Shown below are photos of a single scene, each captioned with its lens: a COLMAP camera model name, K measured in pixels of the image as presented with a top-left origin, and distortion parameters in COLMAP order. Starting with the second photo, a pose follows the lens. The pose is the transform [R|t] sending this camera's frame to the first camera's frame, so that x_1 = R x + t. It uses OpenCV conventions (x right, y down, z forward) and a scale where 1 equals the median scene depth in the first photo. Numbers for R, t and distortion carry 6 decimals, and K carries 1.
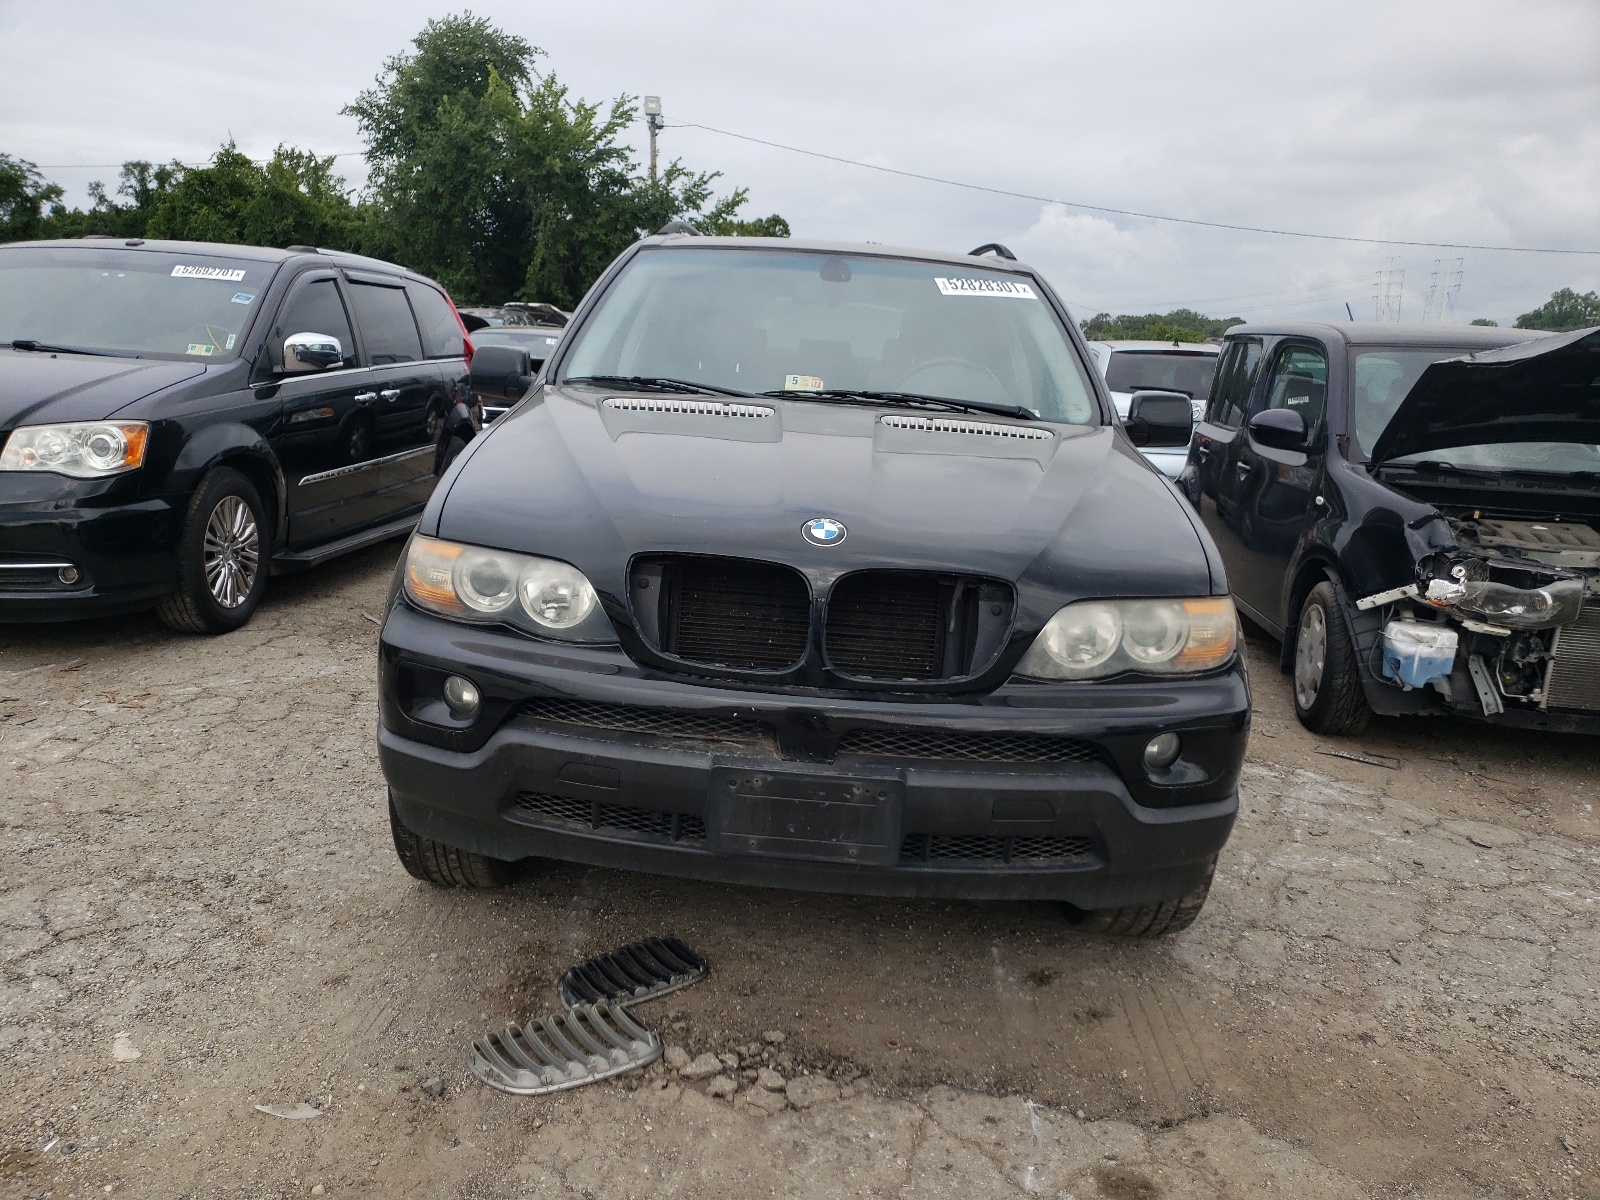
lens RADIAL K [[1213.0, 0, 800.0], [0, 1213.0, 600.0], [0, 0, 1]] dist [0.004500, 0.004725]
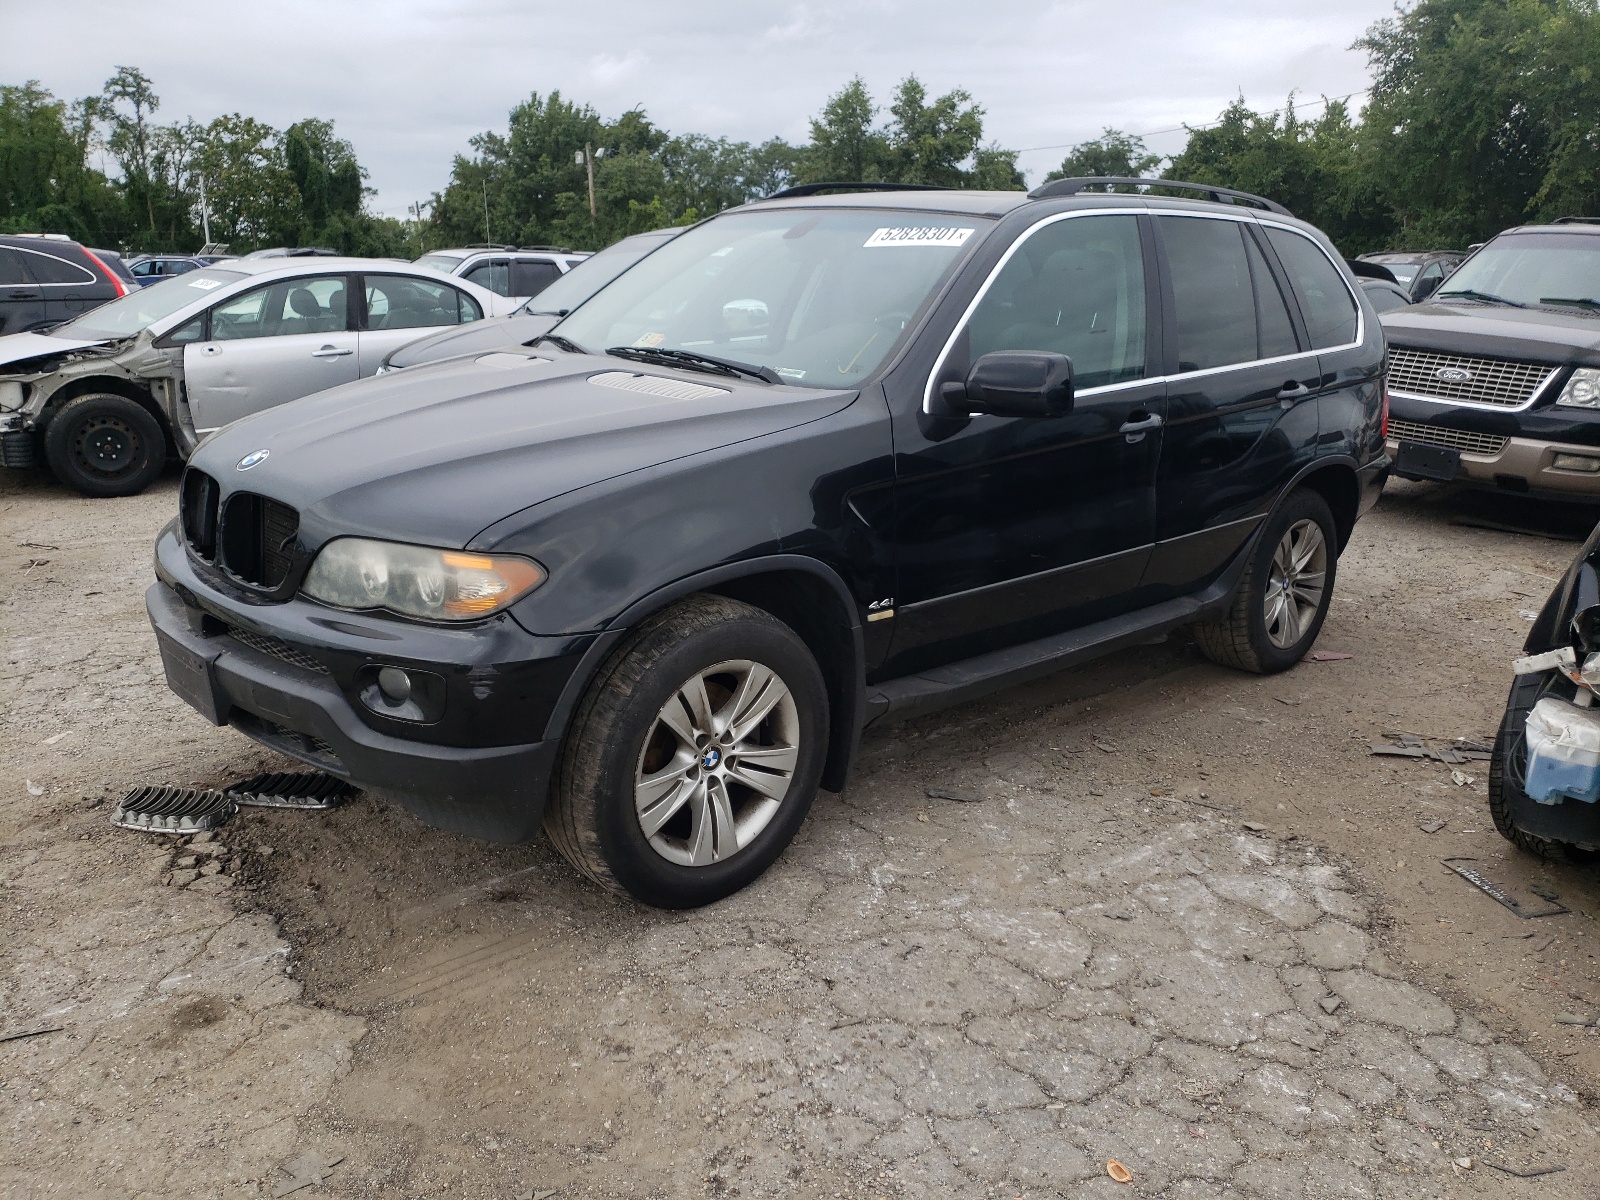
lens RADIAL K [[1247.7, 0, 800.0], [0, 1247.7, 600.0], [0, 0, 1]] dist [0.008887, 0.002719]
pose [[0.712196, 0.140891, -0.687696, 0.653908], [-0.120494, 0.989648, 0.077967, -0.038369], [0.691562, 0.027335, 0.721800, 0.224119]]
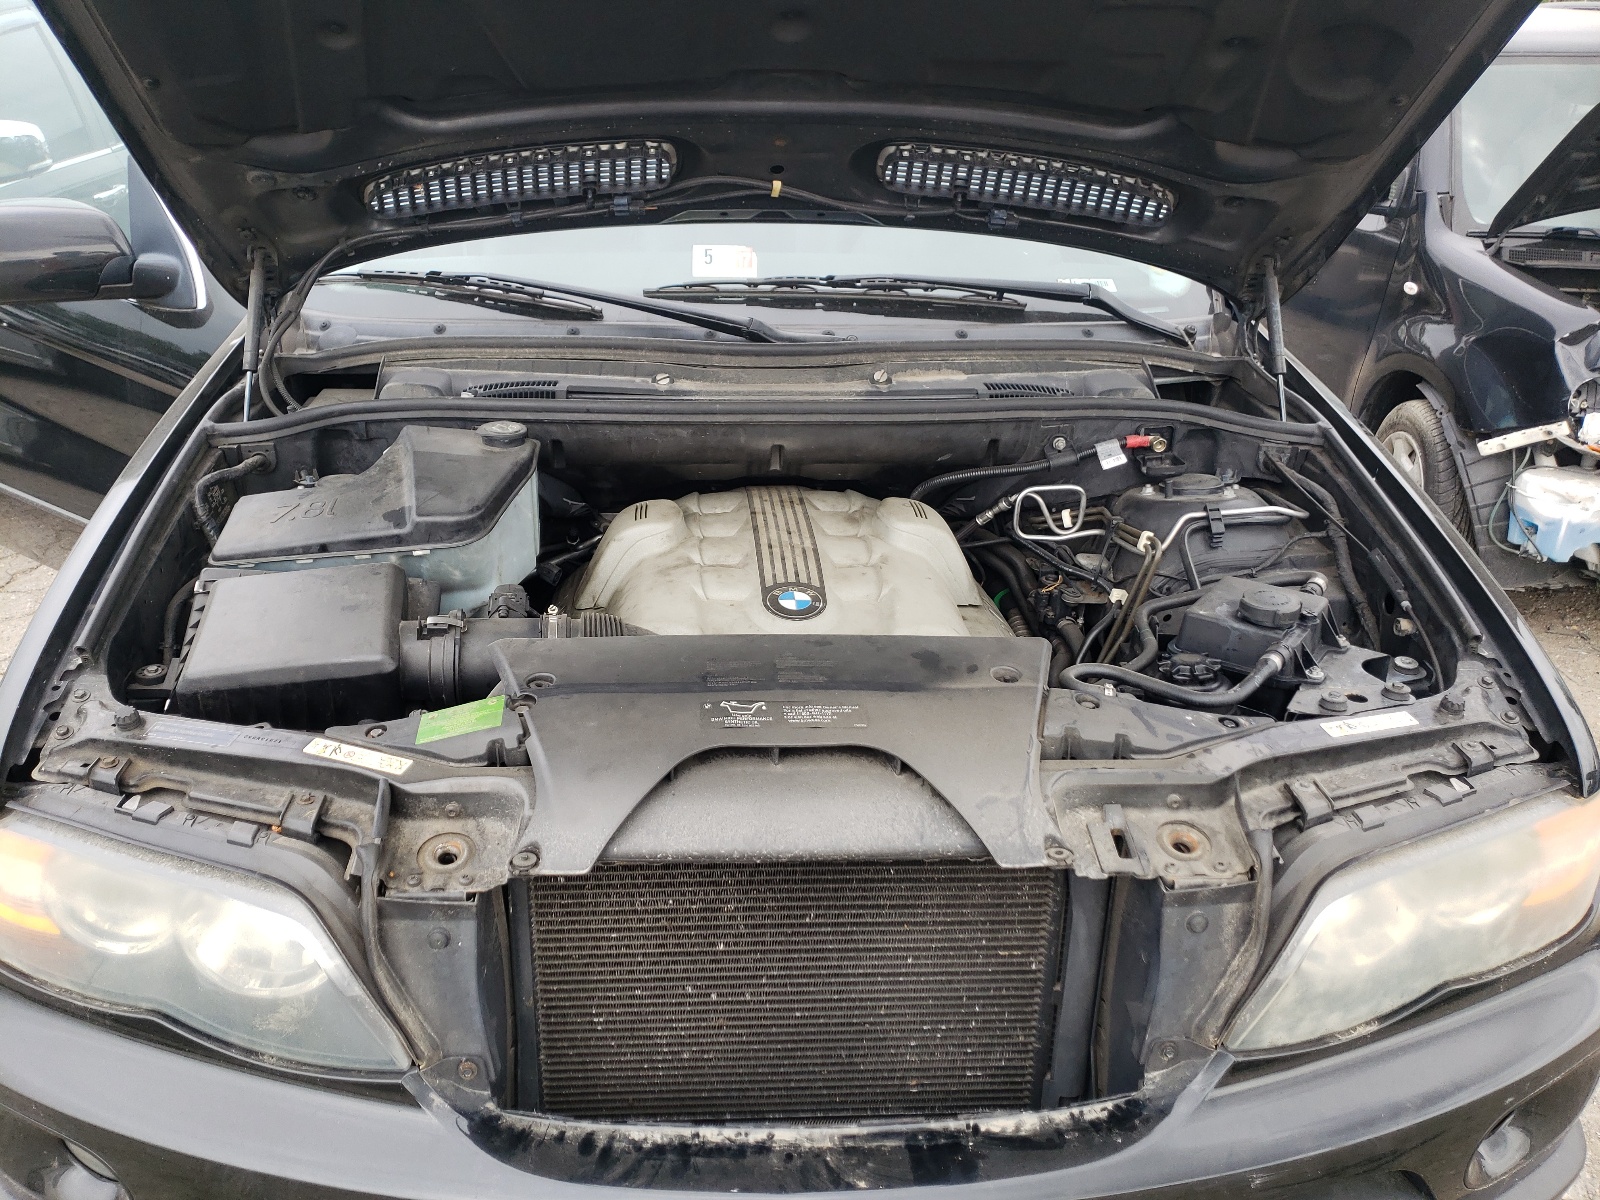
lens RADIAL K [[1213.0, 0, 800.0], [0, 1213.0, 600.0], [0, 0, 1]] dist [0.004500, 0.004725]
pose [[0.994356, -0.089876, 0.056374, -0.005452], [0.073414, 0.966499, 0.245947, -0.121152], [-0.076590, -0.240420, 0.967643, 0.290839]]
